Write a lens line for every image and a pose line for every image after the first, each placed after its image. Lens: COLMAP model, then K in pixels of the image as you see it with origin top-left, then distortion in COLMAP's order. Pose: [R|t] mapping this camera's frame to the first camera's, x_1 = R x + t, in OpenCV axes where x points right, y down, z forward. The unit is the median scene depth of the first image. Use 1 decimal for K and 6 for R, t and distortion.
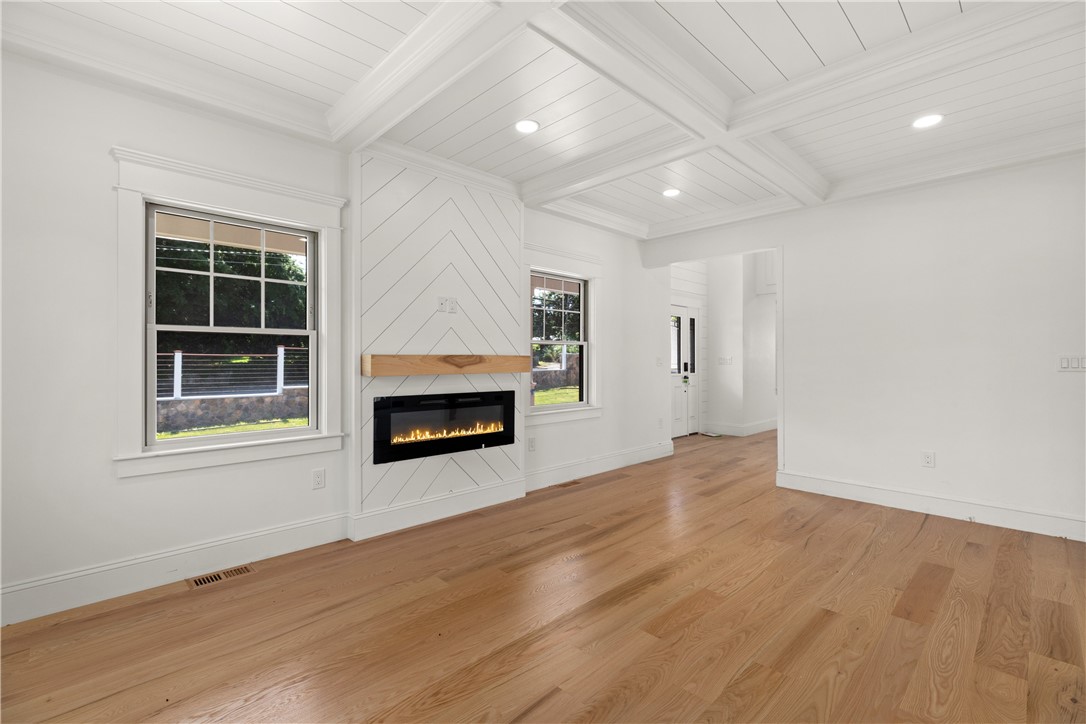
lens RADIAL K [[484.4, 0, 545.9], [0, 484.4, 359.5], [0, 0, 1]] dist [0.009753, 0.000298]
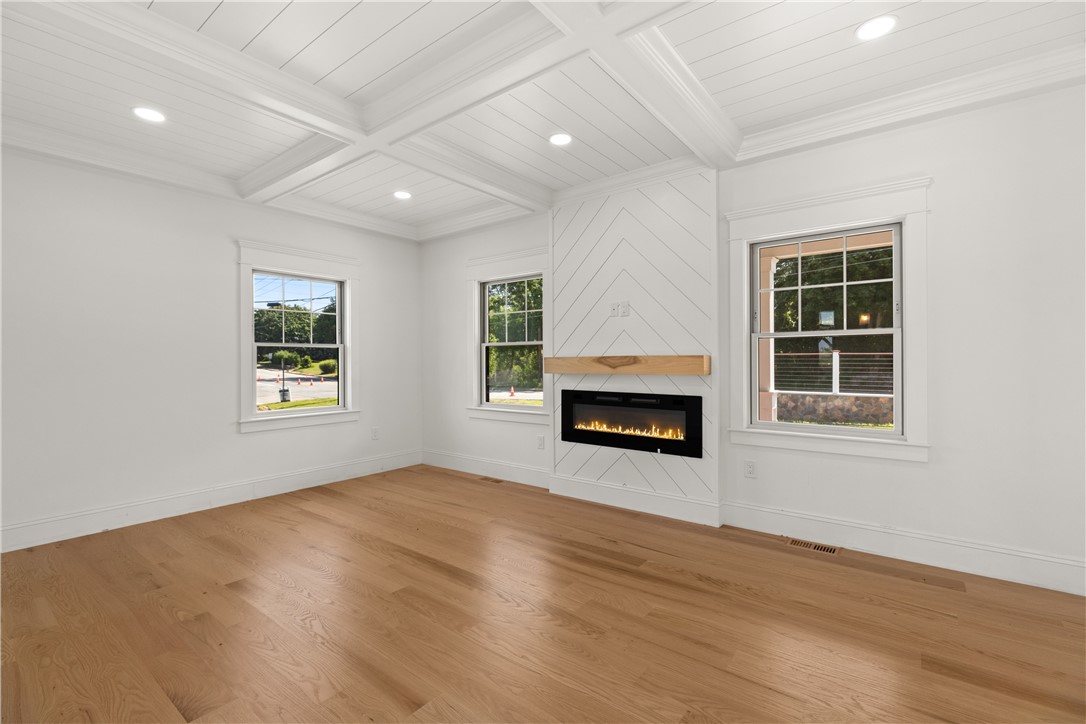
lens RADIAL K [[484.4, 0, 540.1], [0, 484.4, 367.0], [0, 0, 1]] dist [0.009753, 0.000298]
pose [[0.127078, 0.009543, -0.991847, 0.811328], [0.010271, 0.999887, 0.010936, 0.000621], [0.991840, -0.011577, 0.126965, 0.671001]]
